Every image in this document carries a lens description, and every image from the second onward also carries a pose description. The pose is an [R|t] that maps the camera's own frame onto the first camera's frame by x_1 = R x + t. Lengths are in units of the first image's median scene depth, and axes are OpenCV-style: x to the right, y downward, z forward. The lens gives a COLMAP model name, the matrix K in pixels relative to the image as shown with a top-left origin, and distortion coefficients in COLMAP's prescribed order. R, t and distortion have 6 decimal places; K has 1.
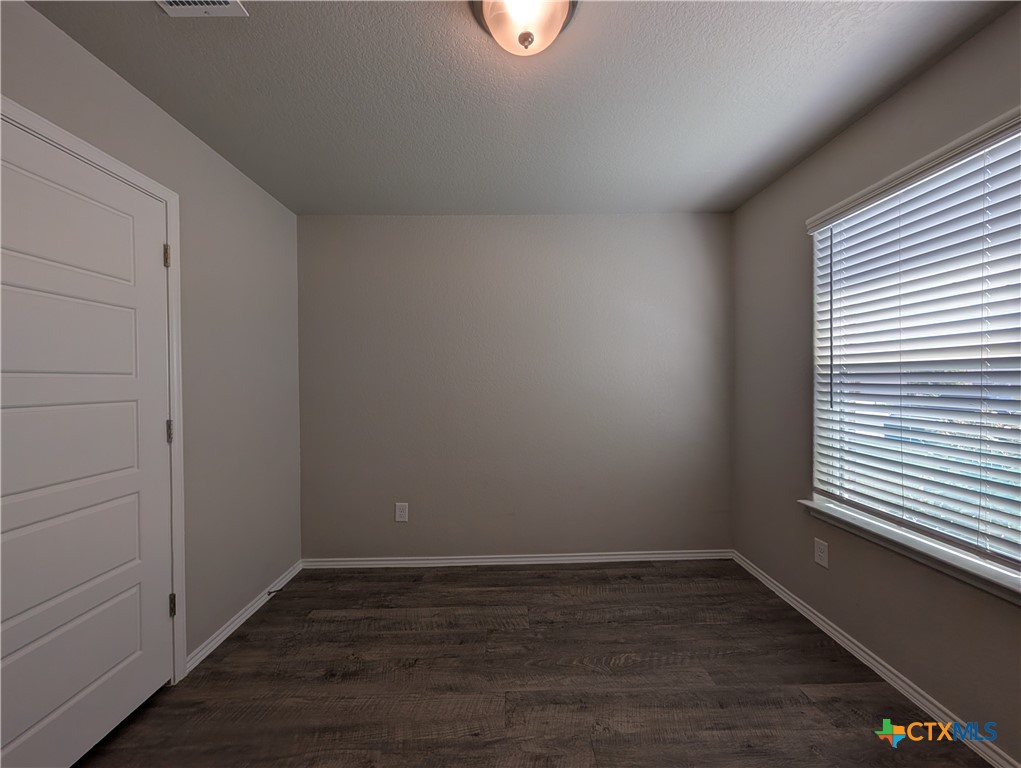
lens RADIAL K [[387.3, 0, 512.7], [0, 387.3, 384.7], [0, 0, 1]] dist [0.000986, 0.000167]
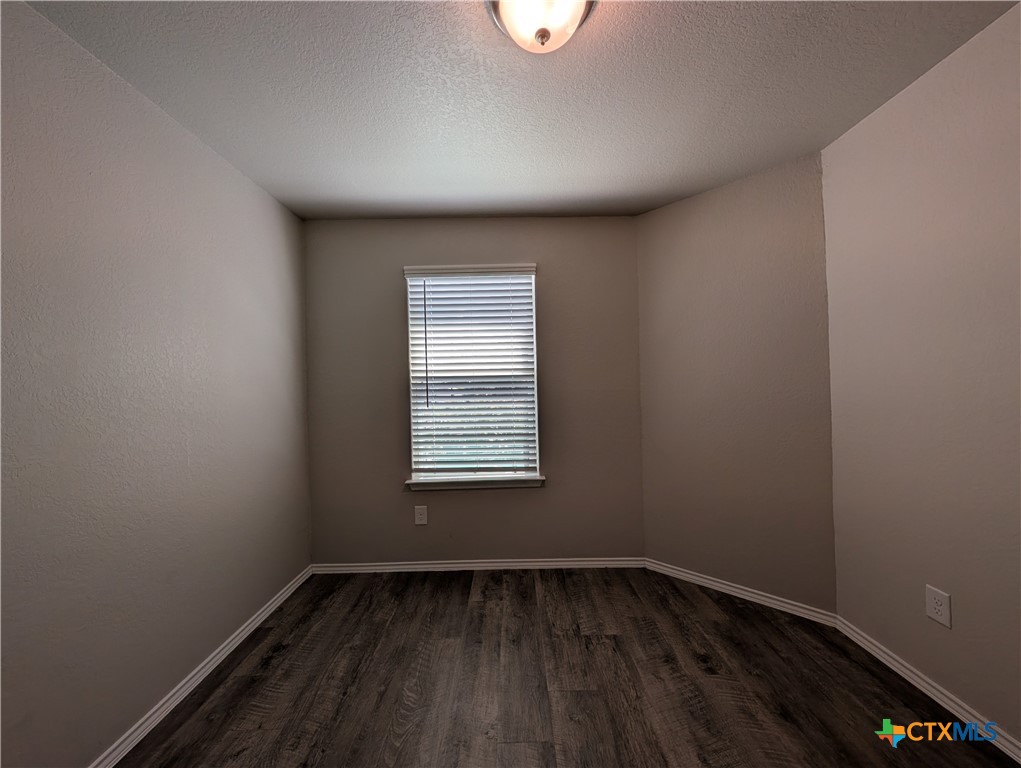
lens RADIAL K [[387.3, 0, 512.7], [0, 387.3, 384.7], [0, 0, 1]] dist [0.000986, 0.000167]
pose [[0.004625, 0.017947, 0.999828, -0.557591], [0.033889, 0.999262, -0.018093, 0.013330], [-0.999415, 0.033967, 0.004014, 0.651395]]
